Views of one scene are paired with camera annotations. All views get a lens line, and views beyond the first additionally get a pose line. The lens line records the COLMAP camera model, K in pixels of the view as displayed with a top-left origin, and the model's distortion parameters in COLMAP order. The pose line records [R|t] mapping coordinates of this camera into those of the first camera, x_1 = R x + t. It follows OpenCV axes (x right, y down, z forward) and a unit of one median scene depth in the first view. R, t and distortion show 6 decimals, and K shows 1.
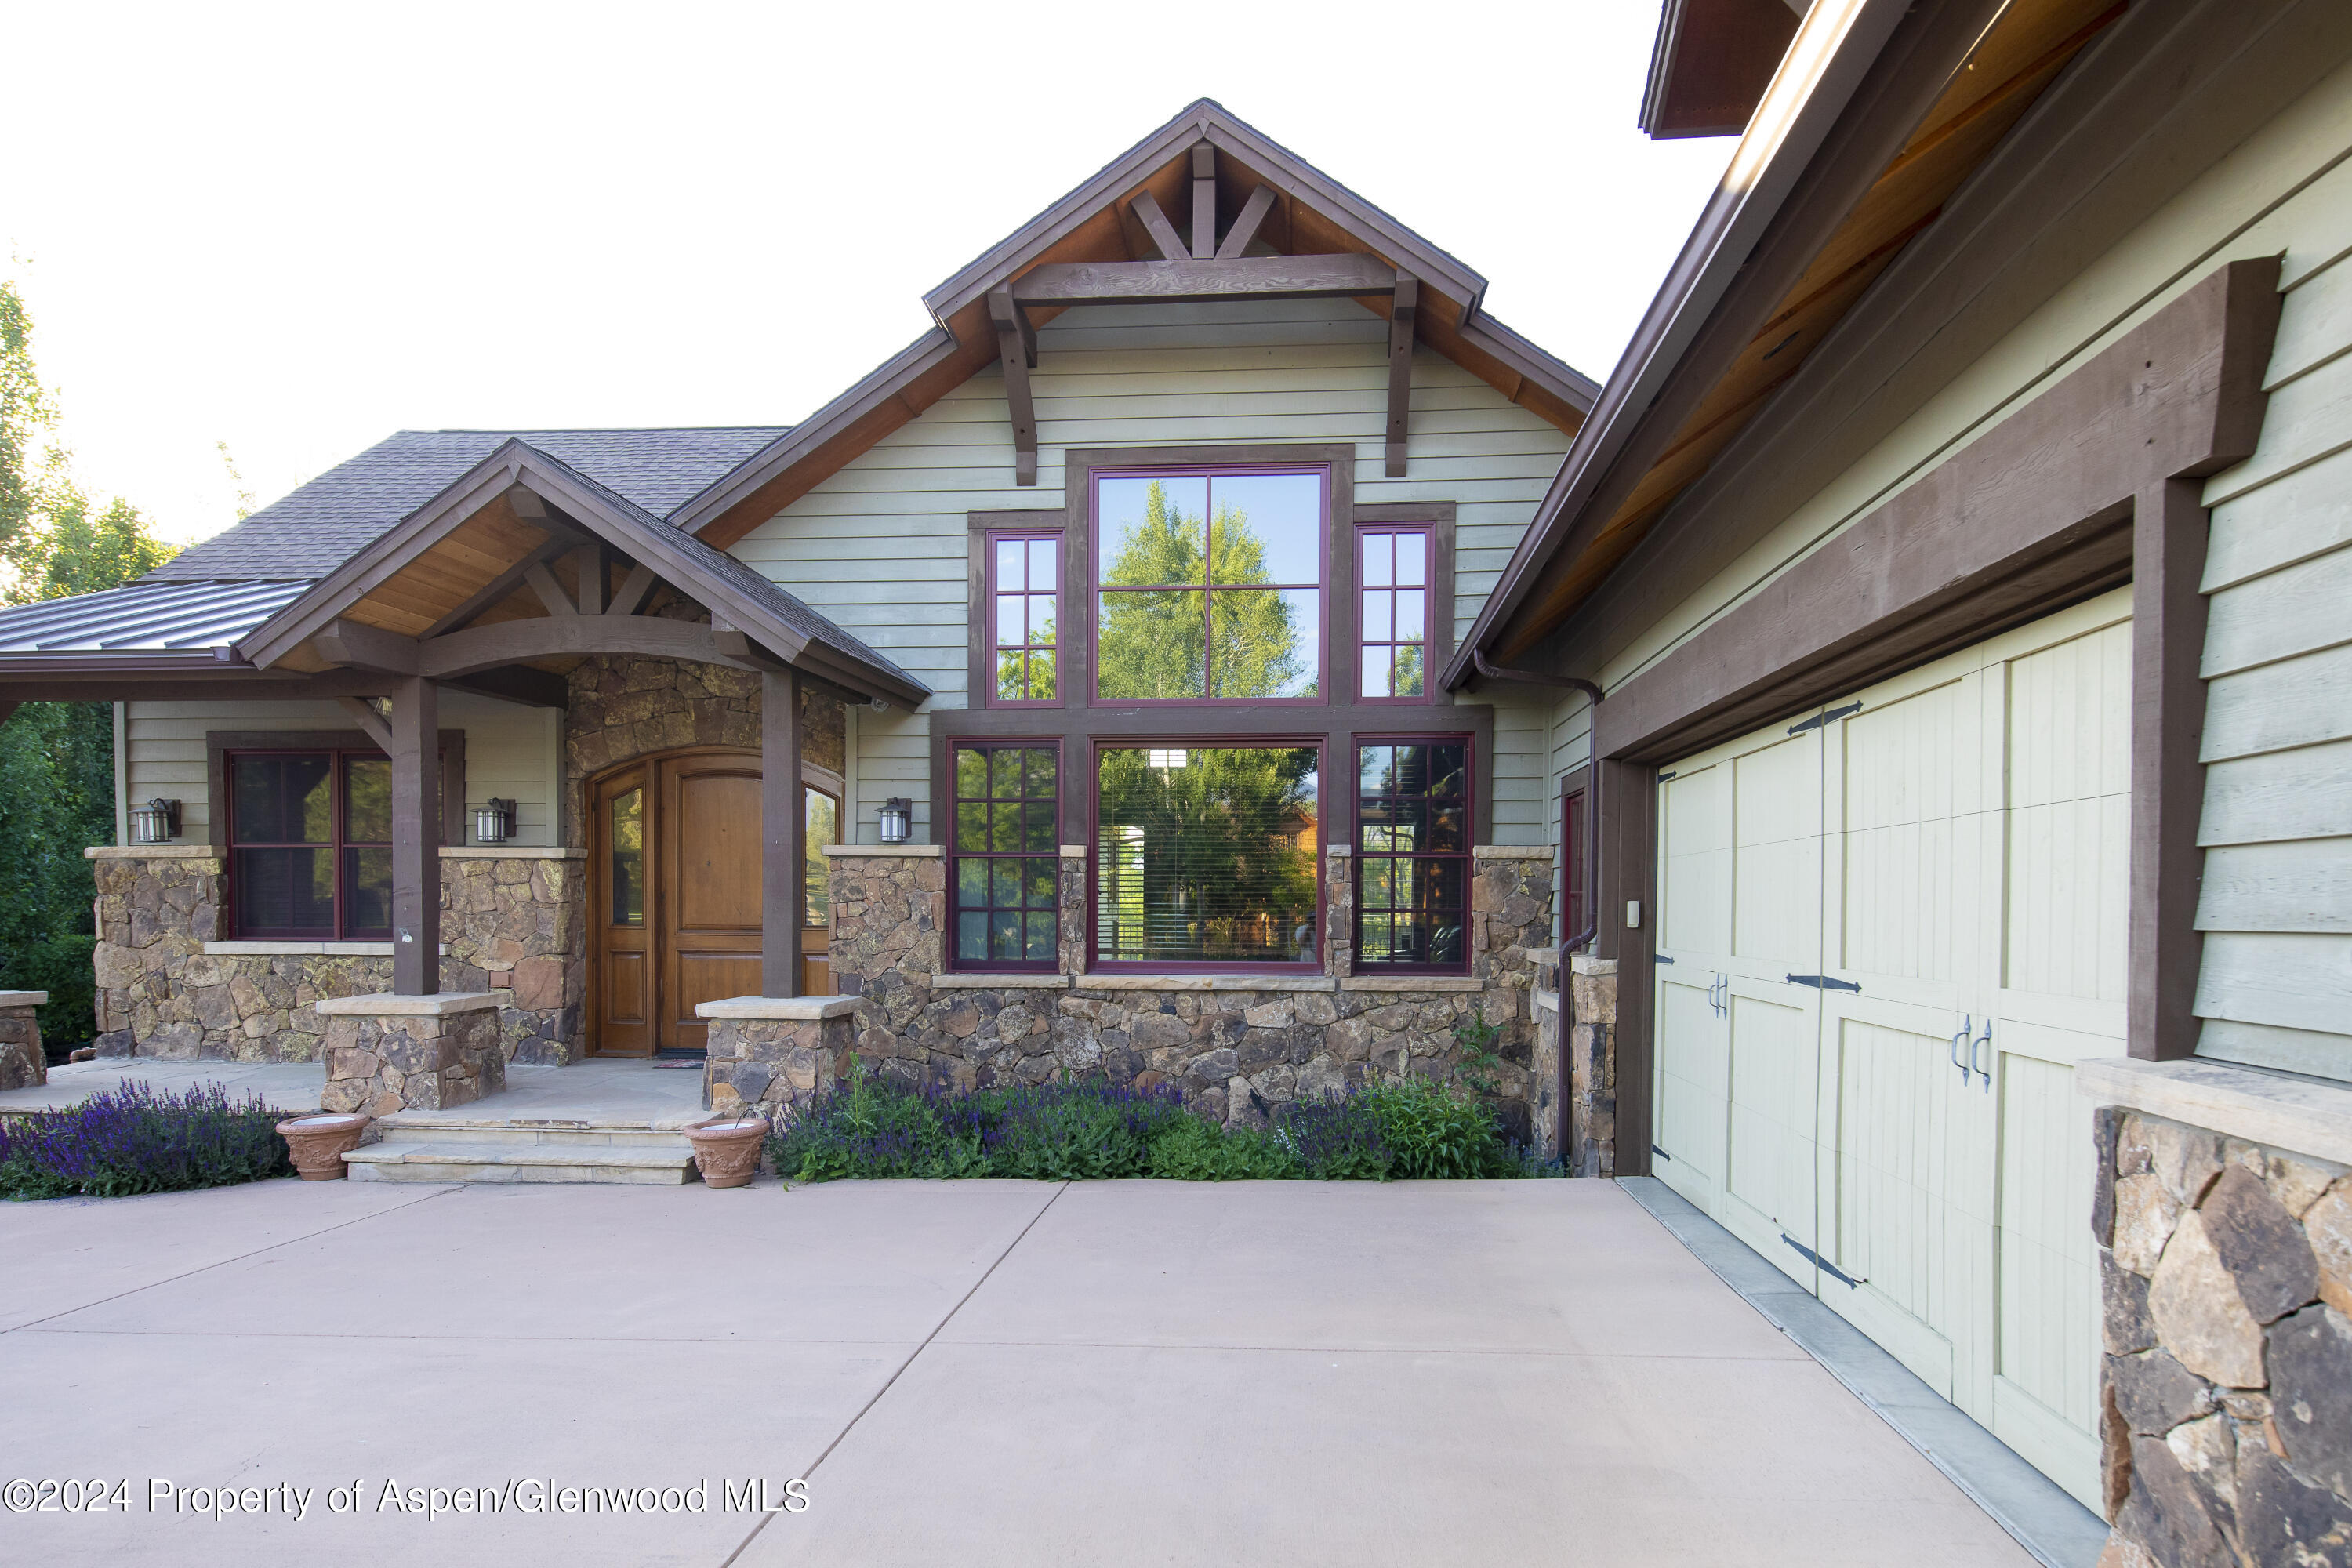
lens RADIAL K [[1448.1, 0, 1197.9], [0, 1448.1, 942.8], [0, 0, 1]] dist [-0.002204, -0.000308]
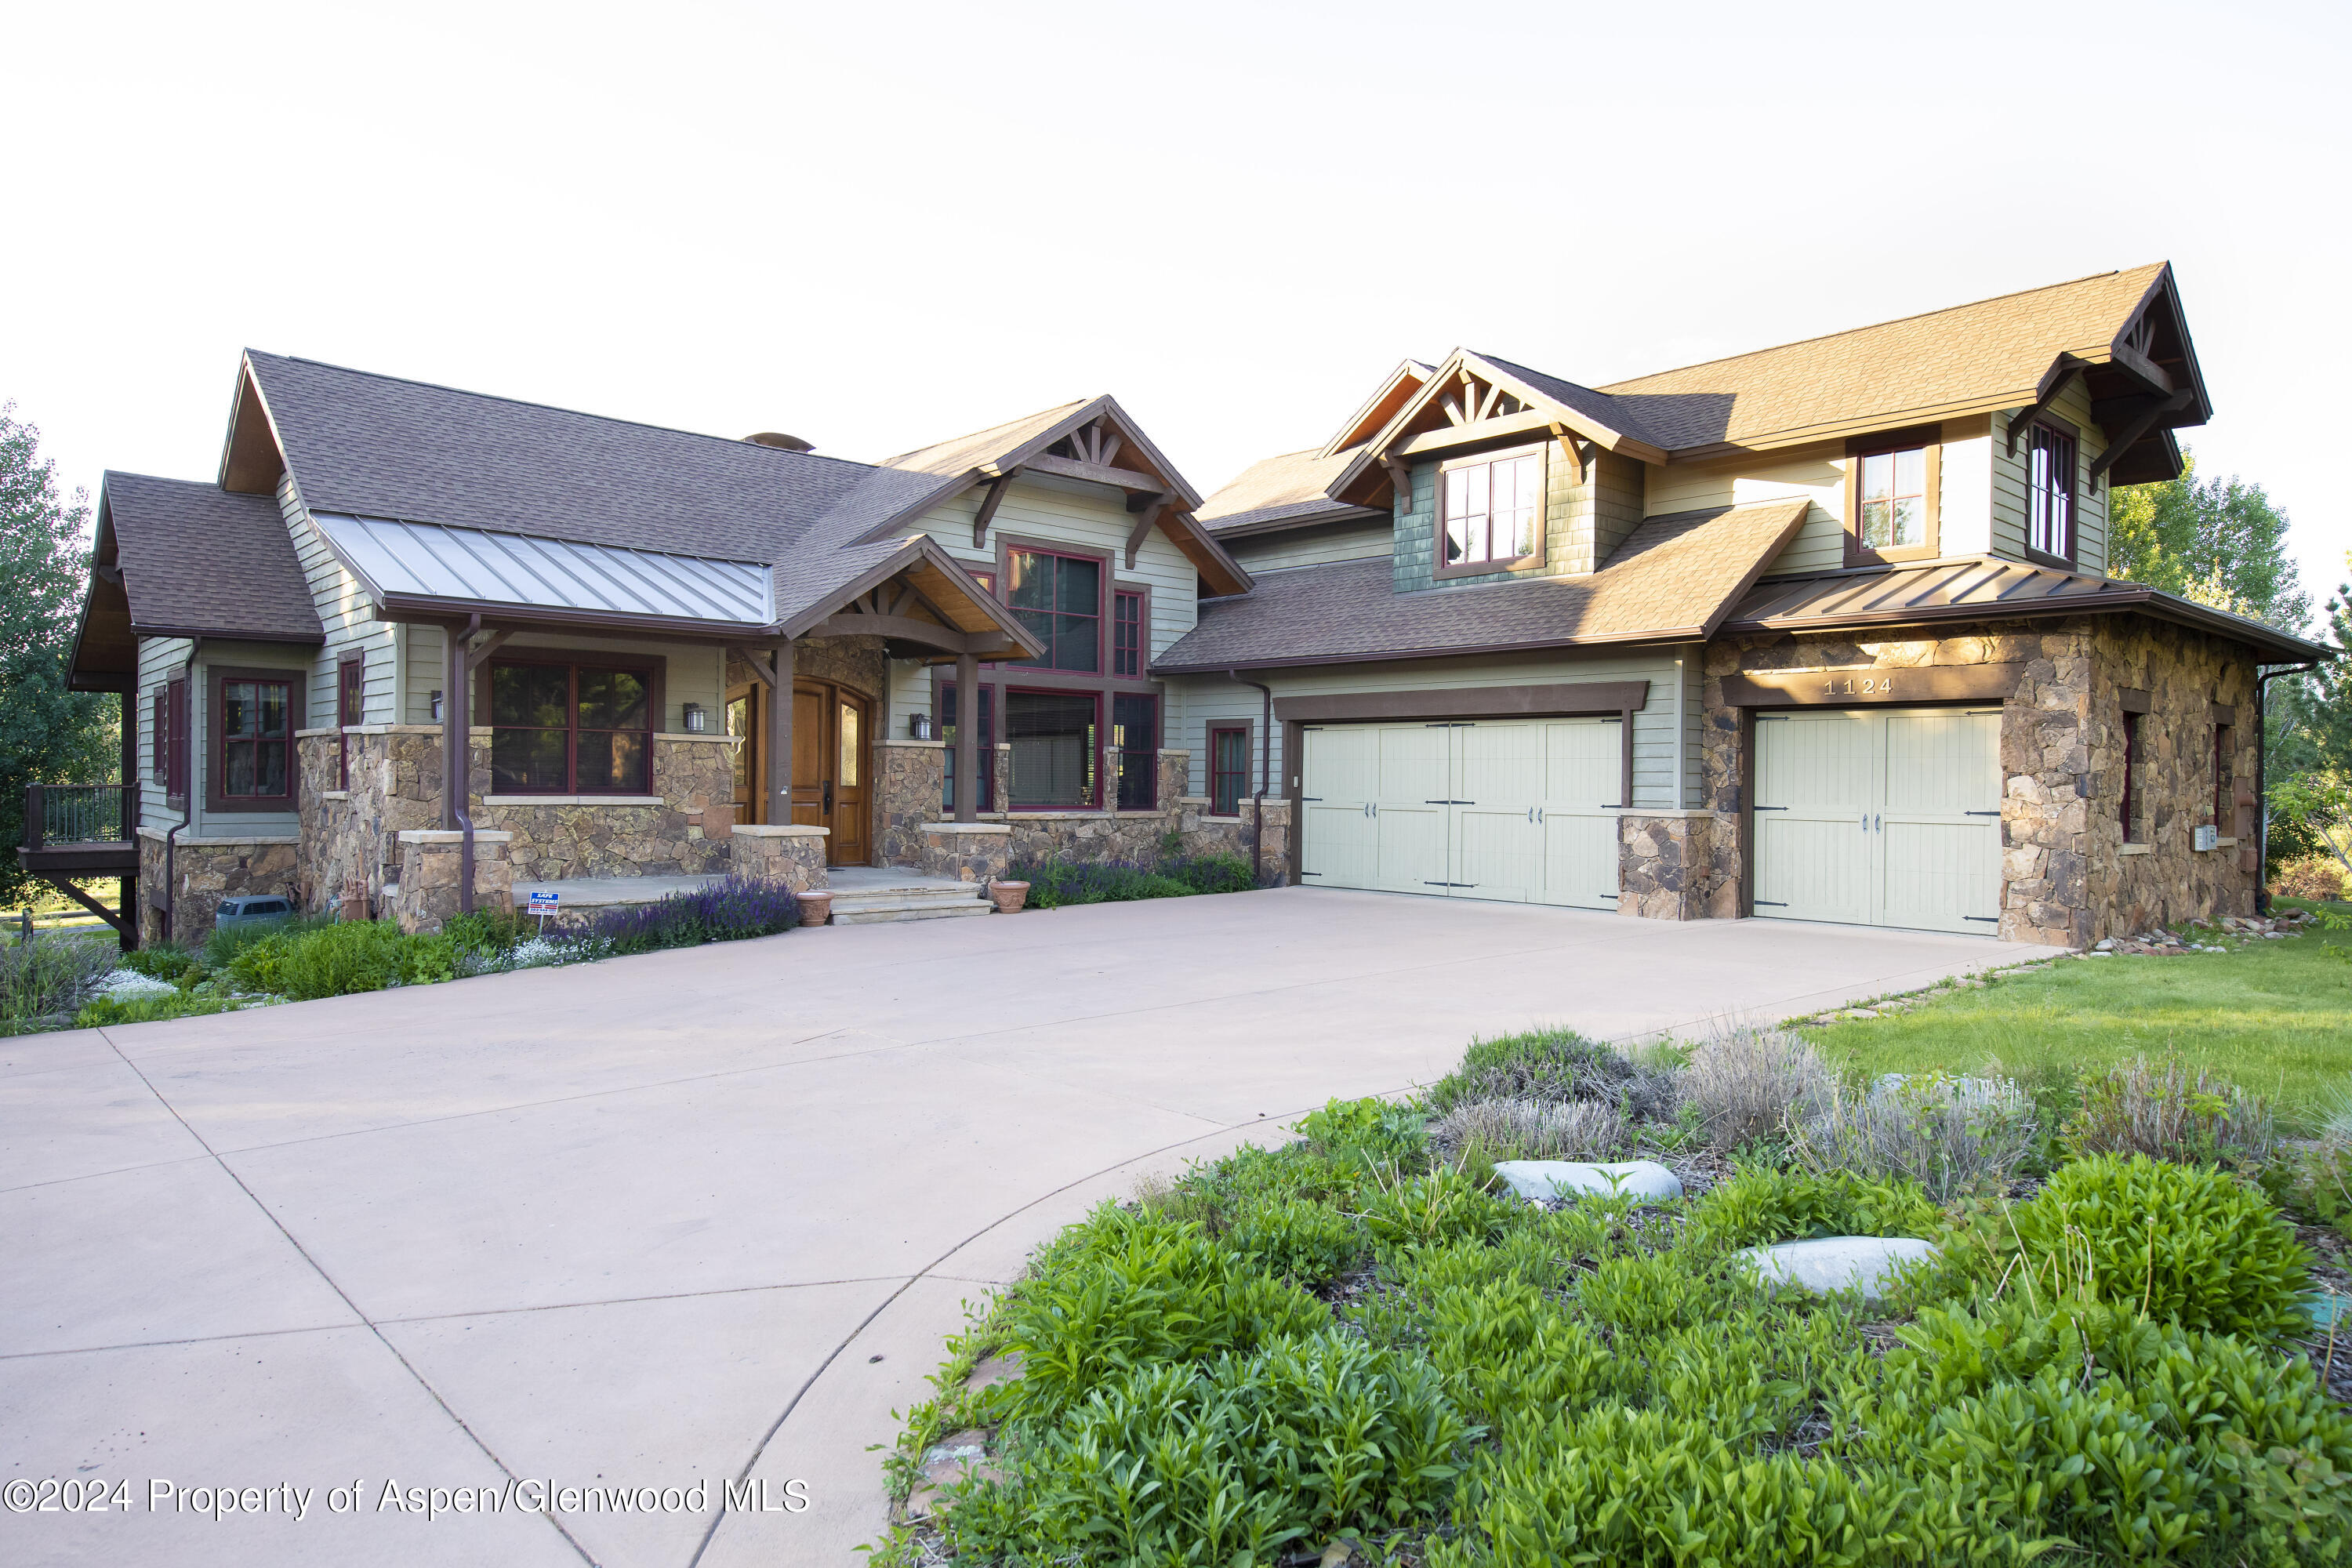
lens RADIAL K [[1448.1, 0, 1174.5], [0, 1448.1, 784.6], [0, 0, 1]] dist [-0.002204, -0.000308]
pose [[0.684335, 0.003469, 0.729160, -1.324758], [0.008819, 0.999876, -0.013034, 0.012801], [-0.729115, 0.015350, 0.684219, -0.454391]]
